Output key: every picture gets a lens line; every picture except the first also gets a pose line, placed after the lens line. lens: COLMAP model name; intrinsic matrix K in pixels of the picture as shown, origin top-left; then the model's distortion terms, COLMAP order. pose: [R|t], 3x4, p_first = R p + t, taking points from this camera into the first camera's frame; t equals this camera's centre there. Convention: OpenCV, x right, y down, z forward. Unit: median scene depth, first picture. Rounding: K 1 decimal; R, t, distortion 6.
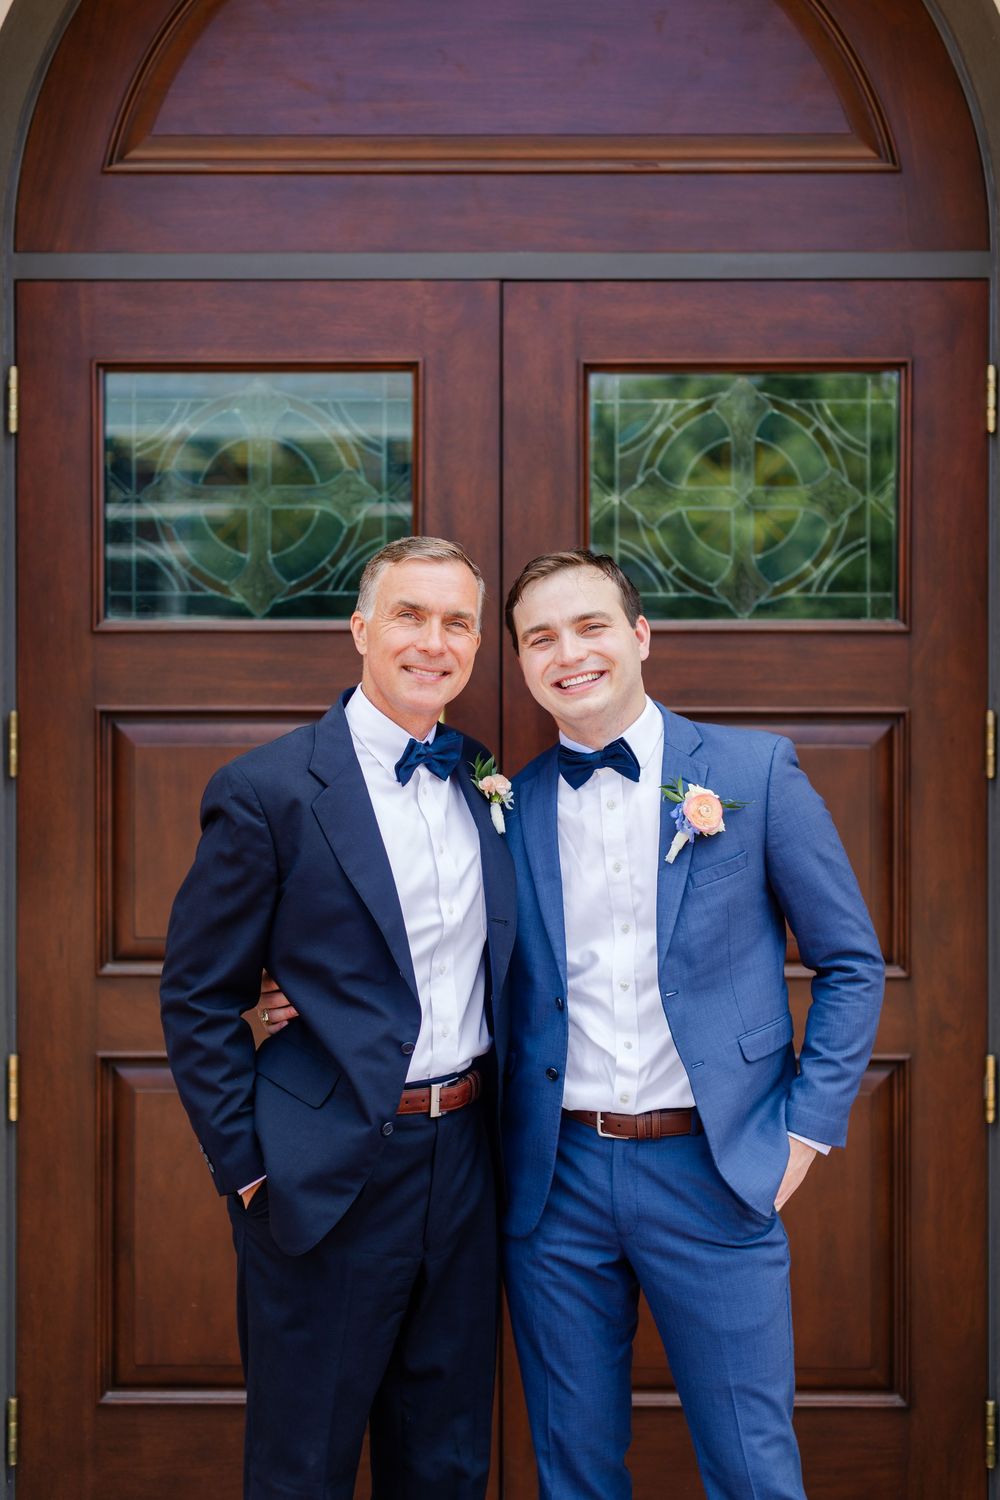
lens RADIAL K [[2175.5, 0, 494.6], [0, 2175.5, 743.8], [0, 0, 1]] dist [0.028934, 0.000000]
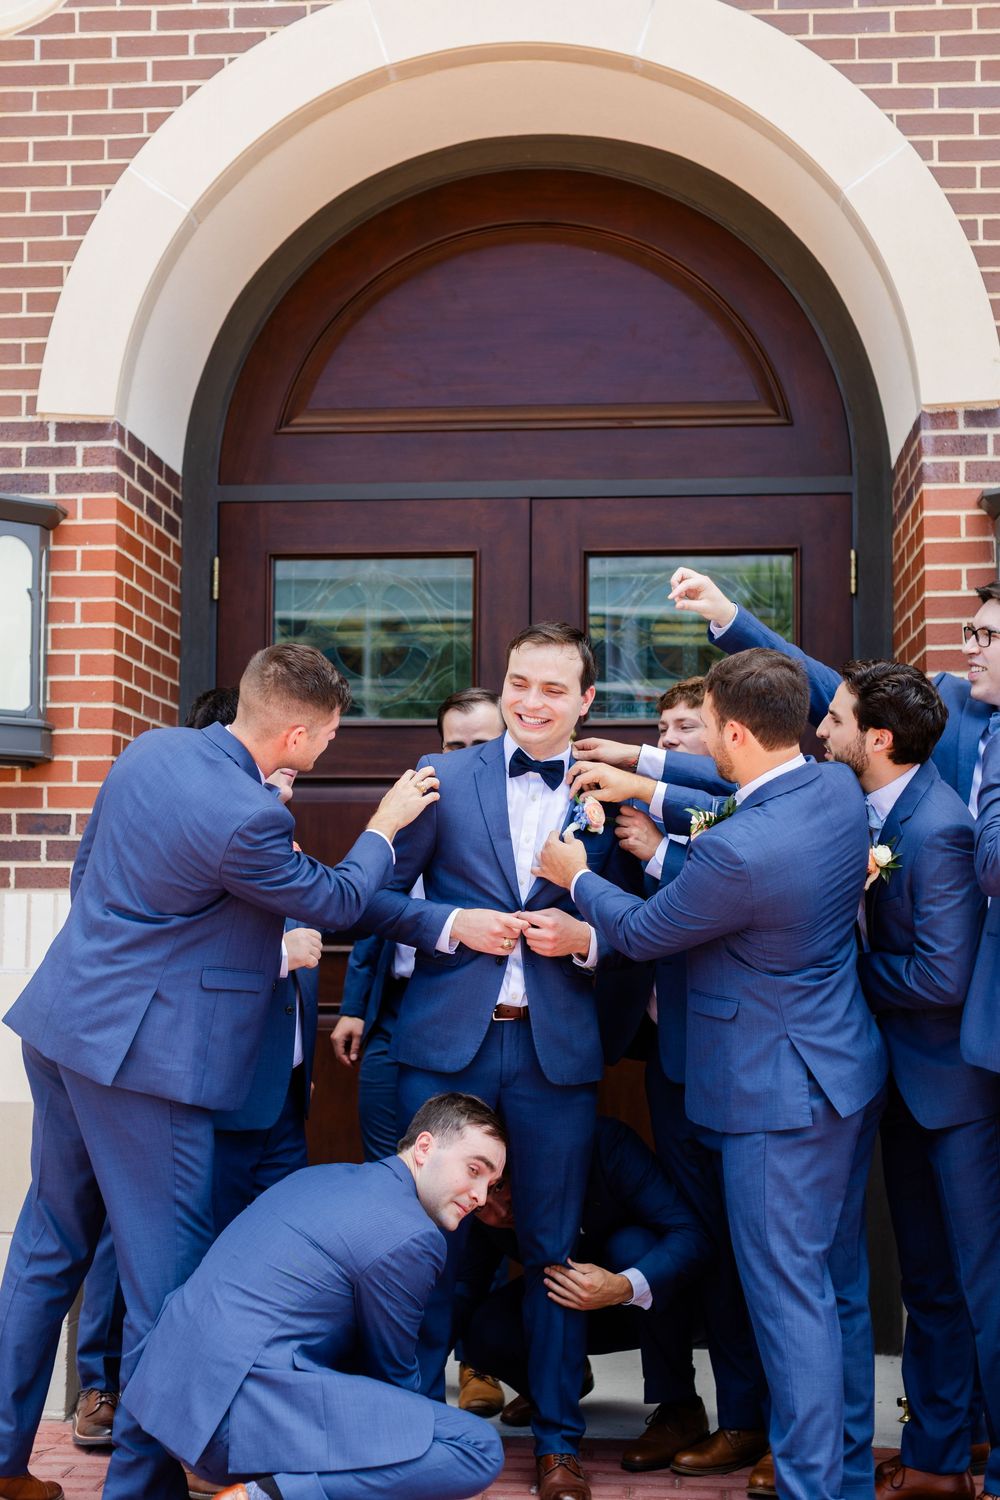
lens RADIAL K [[2175.5, 0, 498.7], [0, 2175.5, 757.4], [0, 0, 1]] dist [0.028934, 0.000000]
pose [[0.995727, -0.001889, -0.092328, 0.121578], [-0.005412, 0.996879, -0.078758, 0.089487], [0.092188, 0.078921, 0.992609, -0.506324]]
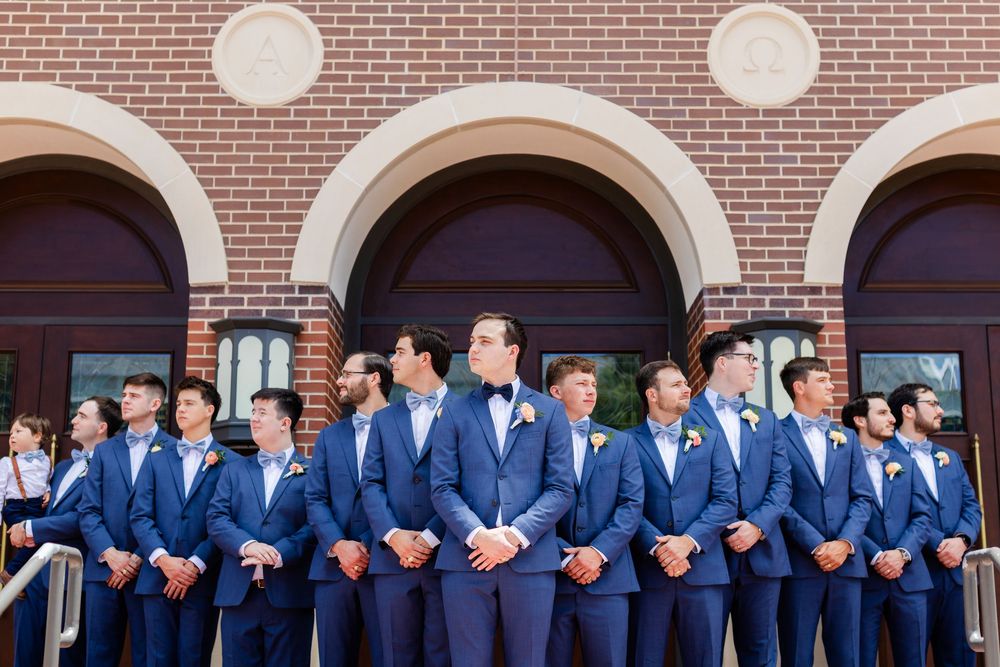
lens RADIAL K [[1450.3, 0, 505.2], [0, 1450.3, 328.6], [0, 0, 1]] dist [0.028934, 0.000000]
pose [[0.999992, 0.000655, 0.004012, -0.019603], [0.000167, 0.979471, -0.201585, 0.220213], [-0.004062, 0.201584, 0.979463, -1.075621]]
